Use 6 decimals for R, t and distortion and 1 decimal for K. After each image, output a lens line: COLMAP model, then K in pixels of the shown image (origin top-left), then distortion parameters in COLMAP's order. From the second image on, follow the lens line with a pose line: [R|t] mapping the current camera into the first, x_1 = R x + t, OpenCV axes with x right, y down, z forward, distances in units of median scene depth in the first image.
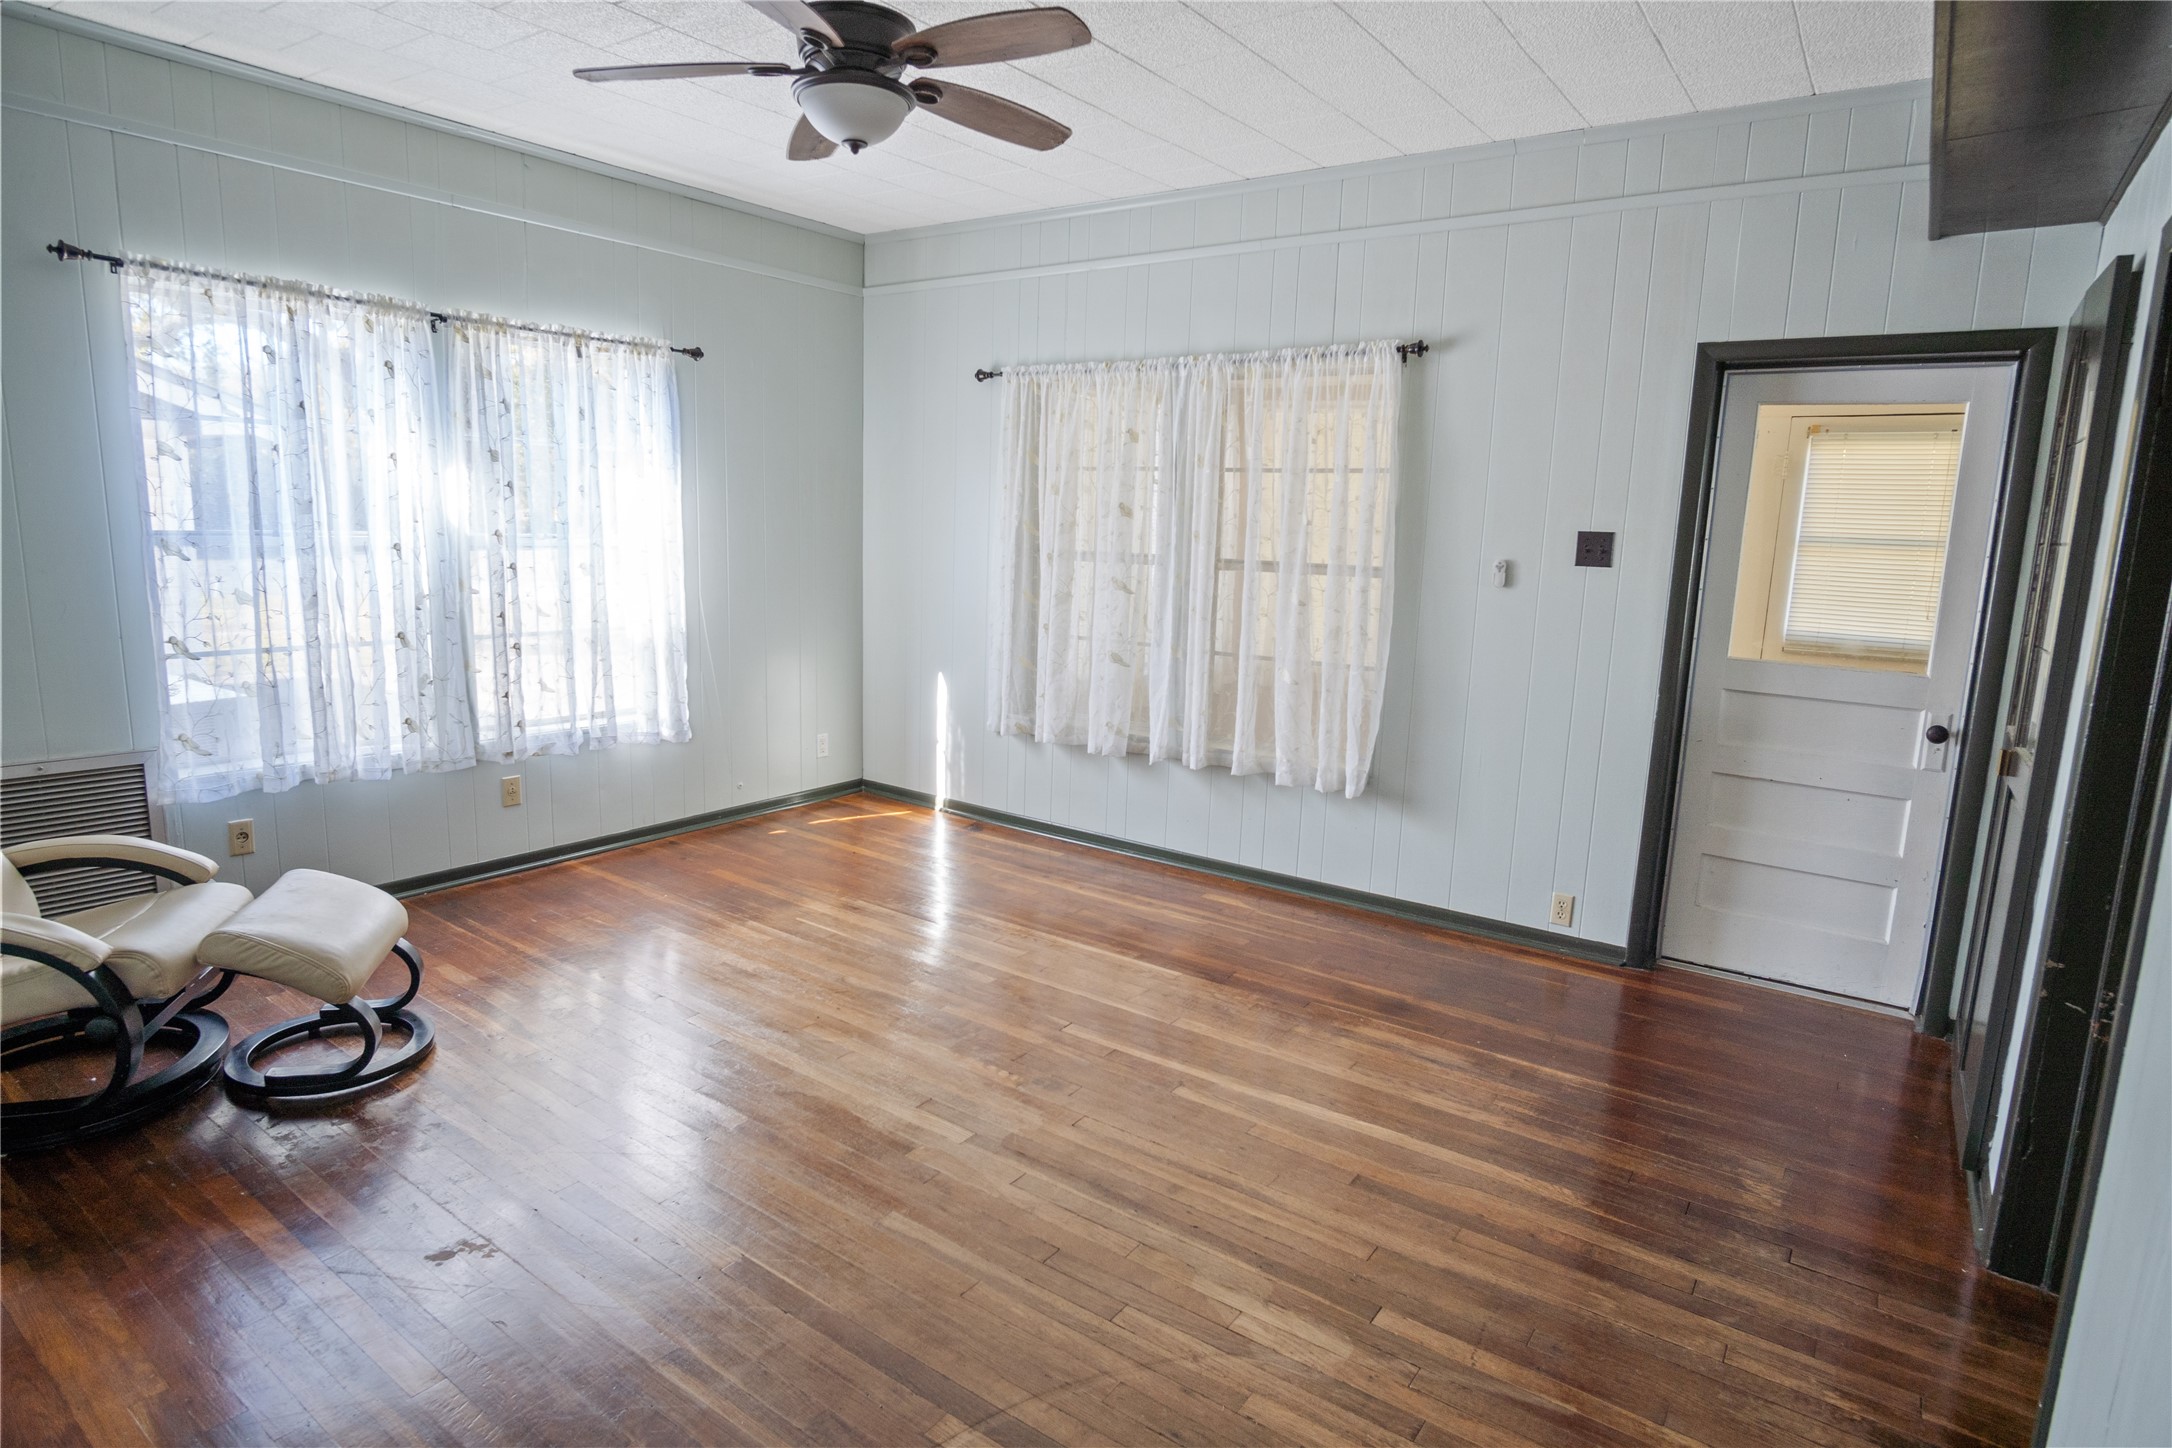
lens RADIAL K [[1168.6, 0, 1086.0], [0, 1168.6, 724.0], [0, 0, 1]] dist [-0.001562, -0.000106]
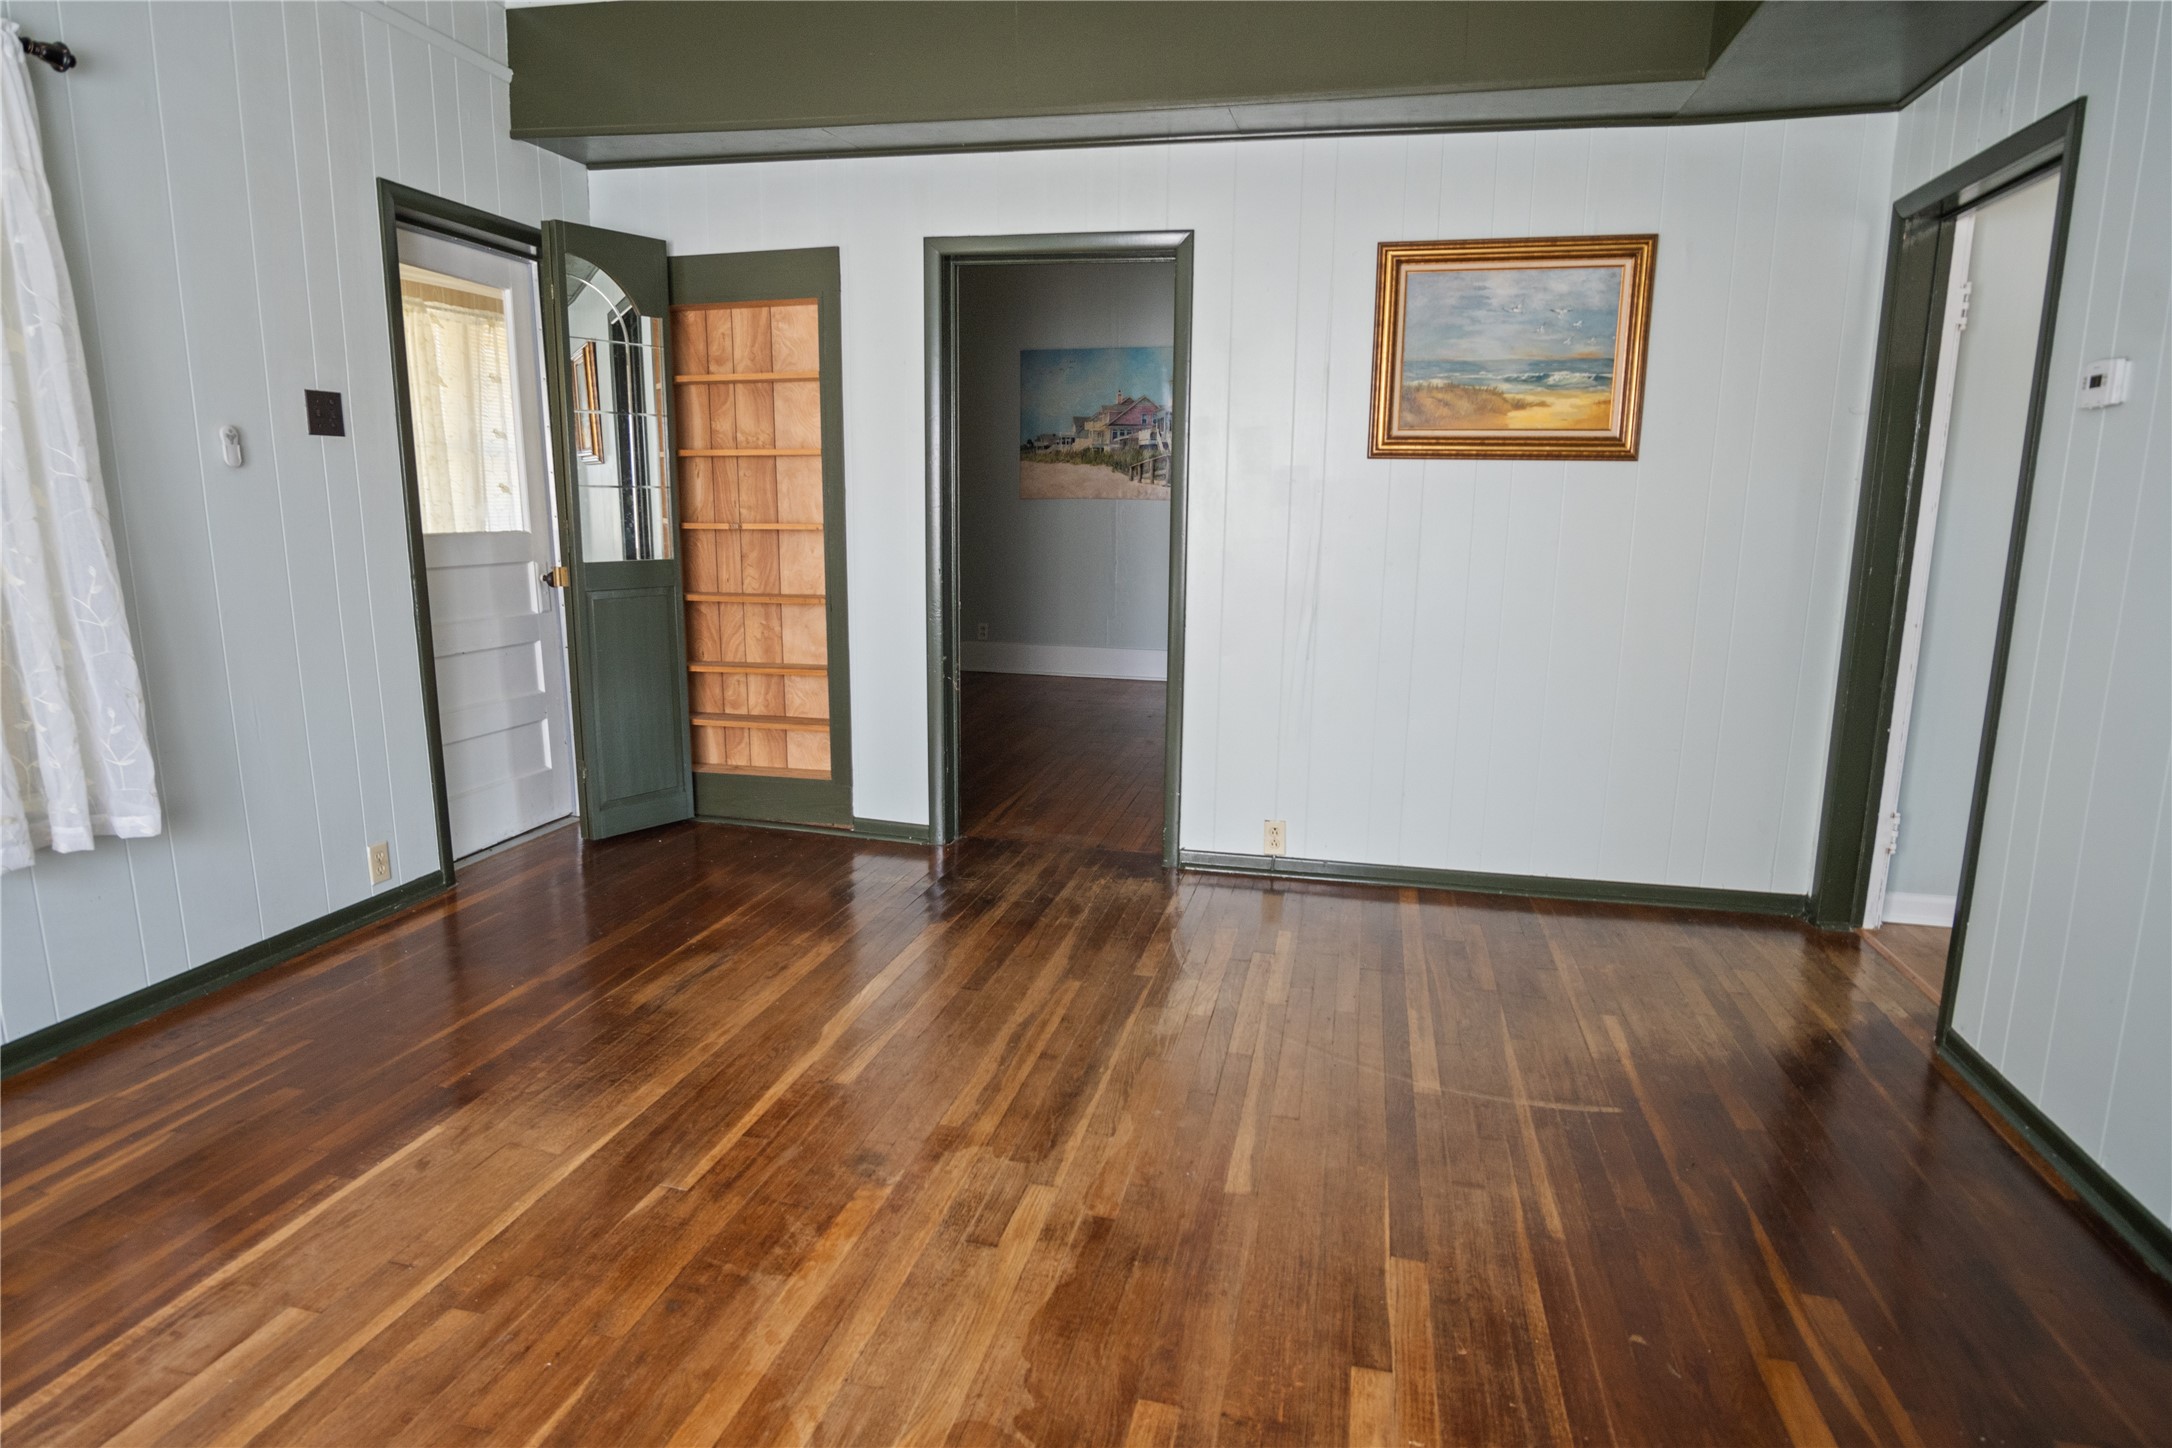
lens RADIAL K [[1168.9, 0, 1119.8], [0, 1168.9, 724.4], [0, 0, 1]] dist [-0.028715, 0.010586]
pose [[-0.387242, -0.216403, 0.896222, -0.562947], [0.132288, 0.948964, 0.286298, -0.108808], [-0.912438, 0.229426, -0.338851, 0.876411]]
